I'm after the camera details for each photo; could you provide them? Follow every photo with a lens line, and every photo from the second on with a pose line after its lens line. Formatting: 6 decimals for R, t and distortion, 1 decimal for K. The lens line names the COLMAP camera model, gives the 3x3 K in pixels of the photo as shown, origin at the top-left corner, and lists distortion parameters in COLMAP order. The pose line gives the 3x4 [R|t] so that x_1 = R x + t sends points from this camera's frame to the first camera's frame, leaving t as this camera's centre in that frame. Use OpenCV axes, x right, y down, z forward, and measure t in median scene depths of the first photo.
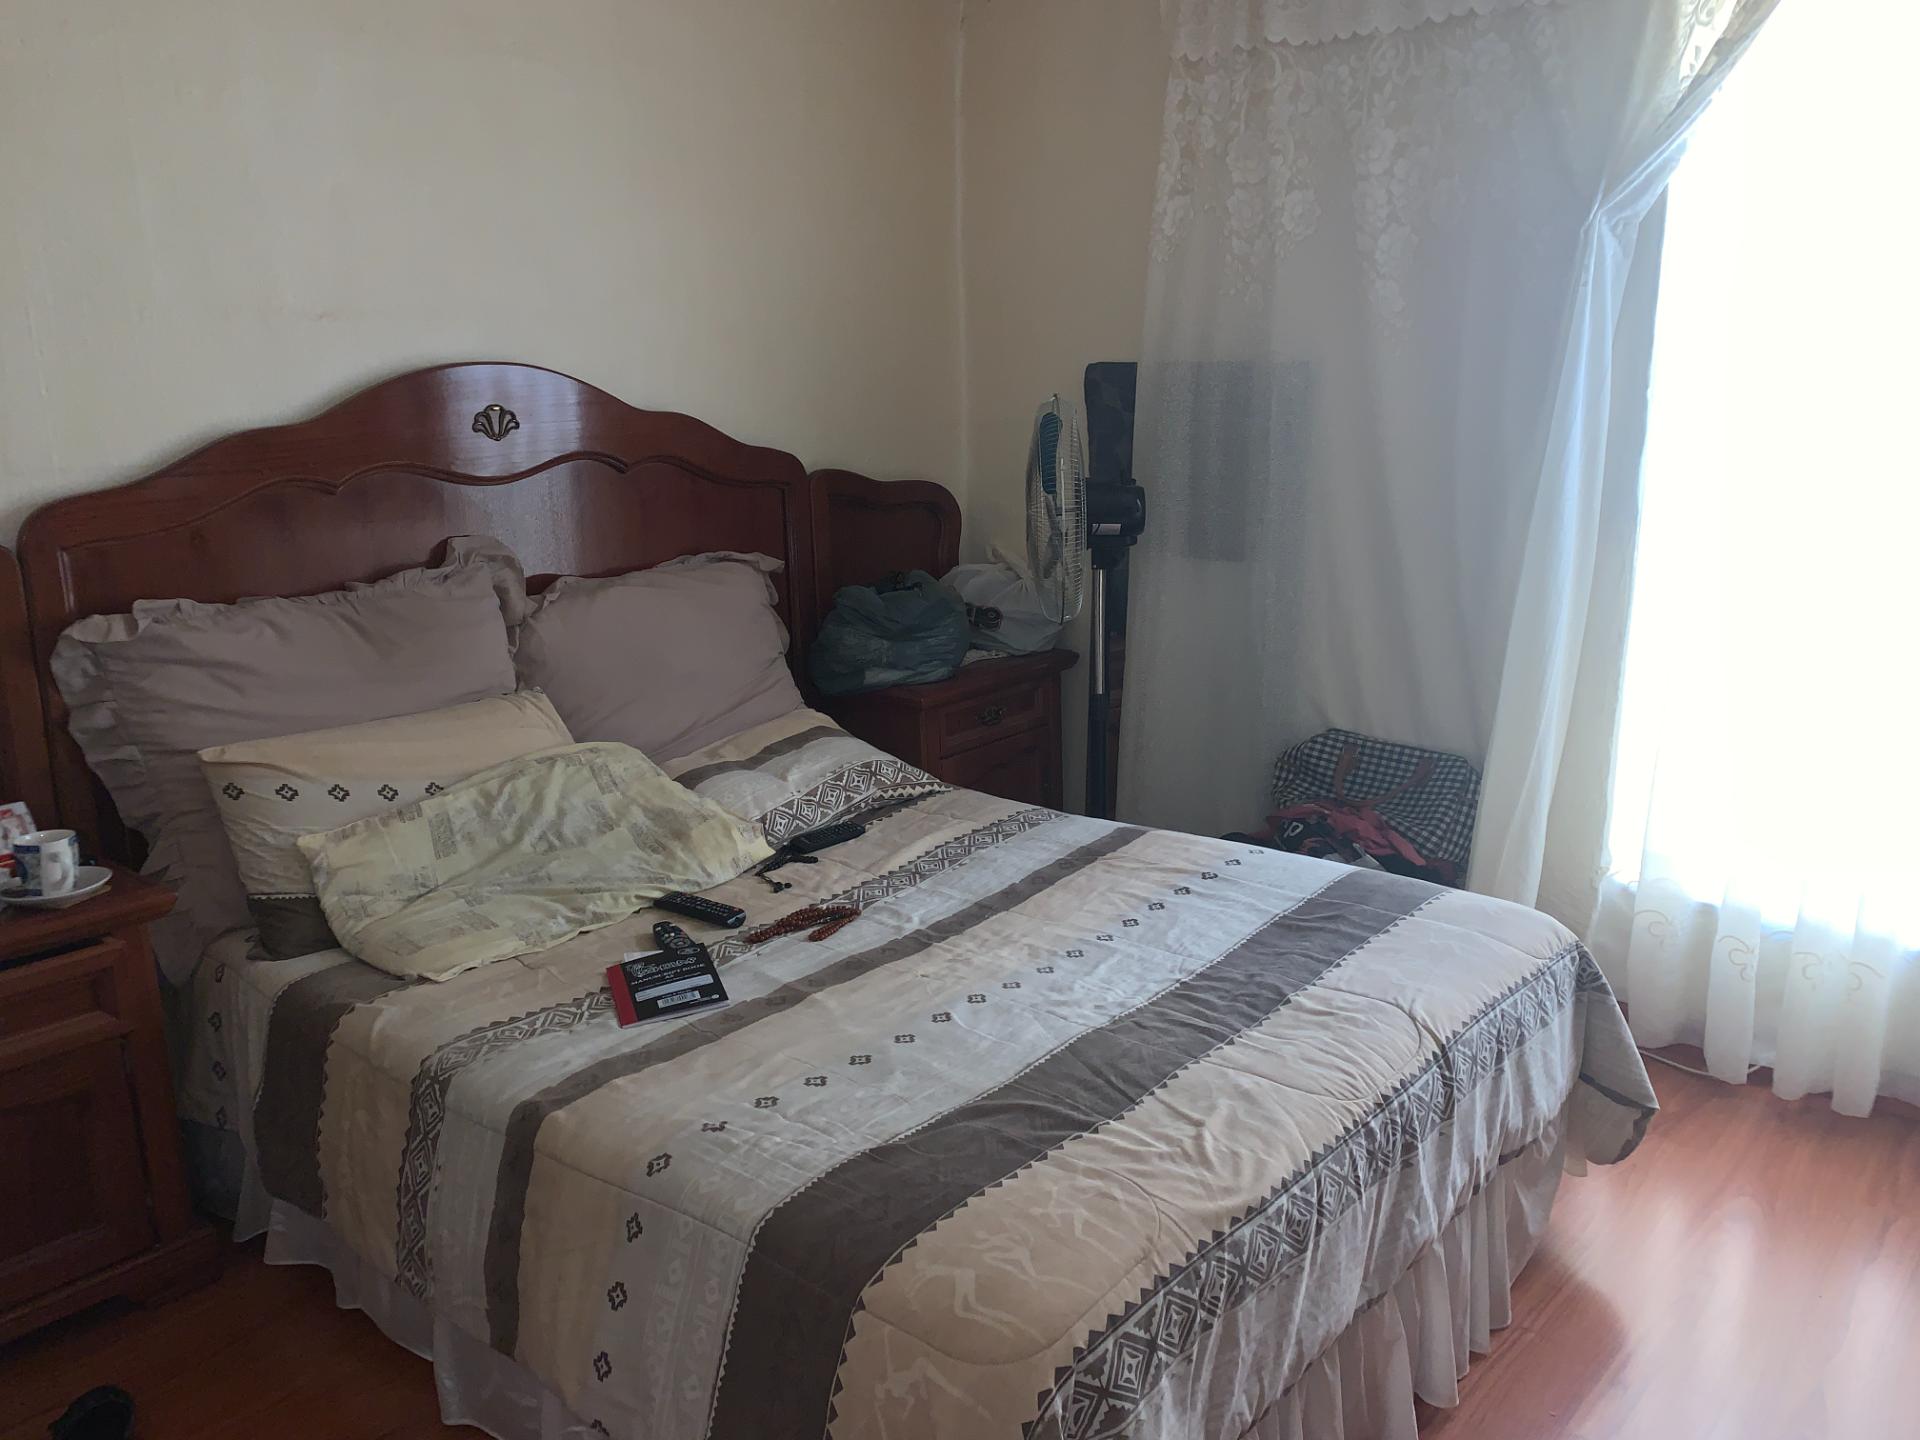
lens RADIAL K [[1478.9, 0, 961.1], [0, 1478.9, 702.4], [0, 0, 1]] dist [0.006285, 0.002879]
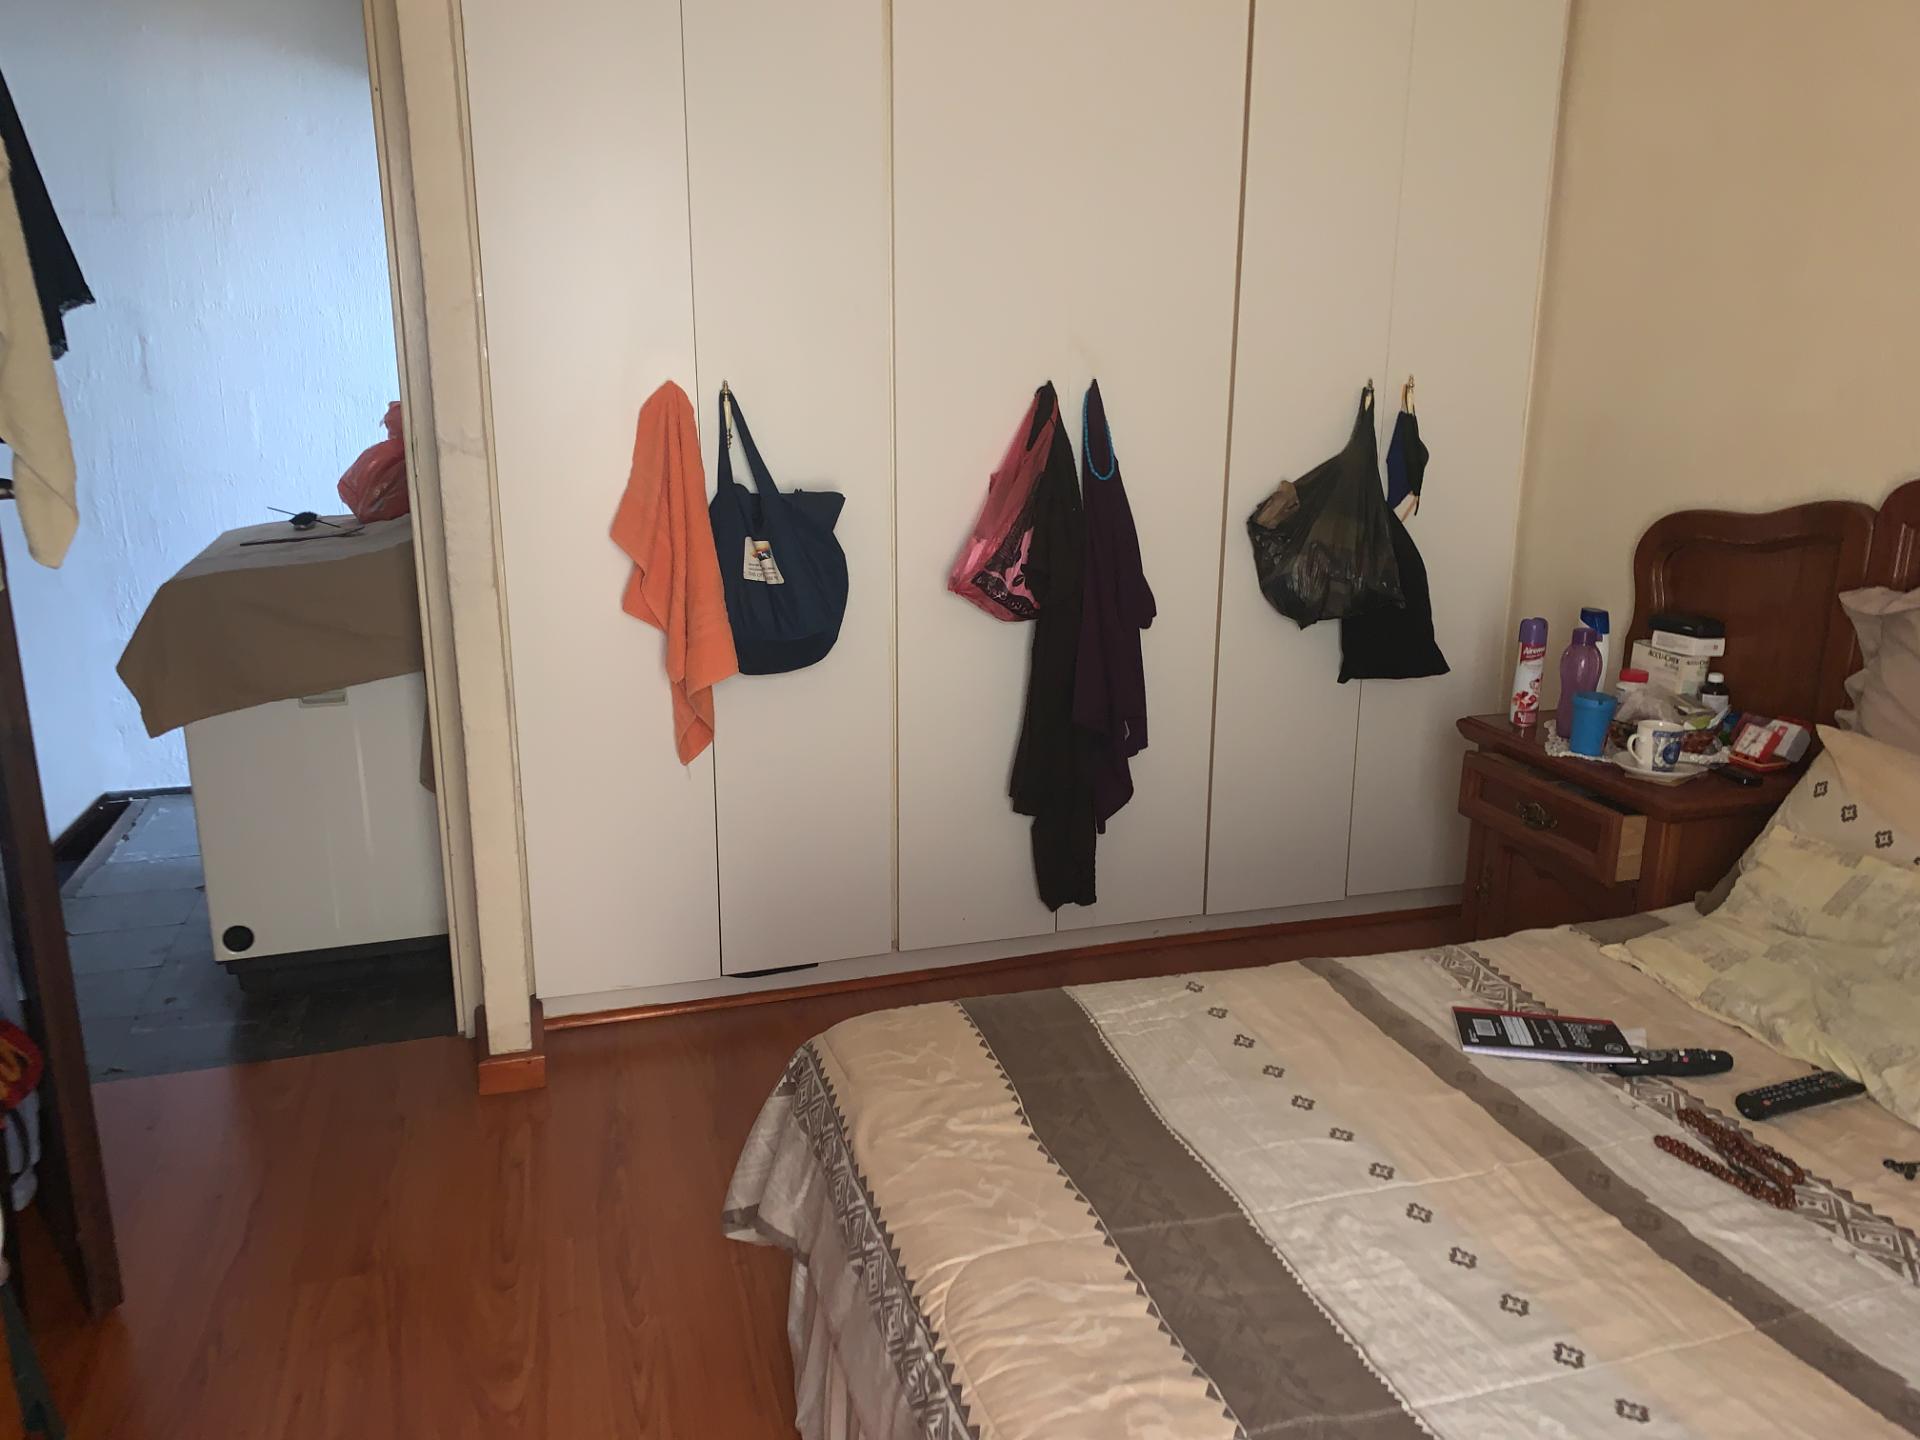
lens RADIAL K [[1478.9, 0, 961.1], [0, 1478.9, 702.4], [0, 0, 1]] dist [0.006285, 0.002879]
pose [[-0.534159, 0.218828, -0.816571, 0.668273], [-0.187282, 0.911286, 0.366720, -0.255381], [0.824378, 0.348816, -0.445789, 0.997984]]
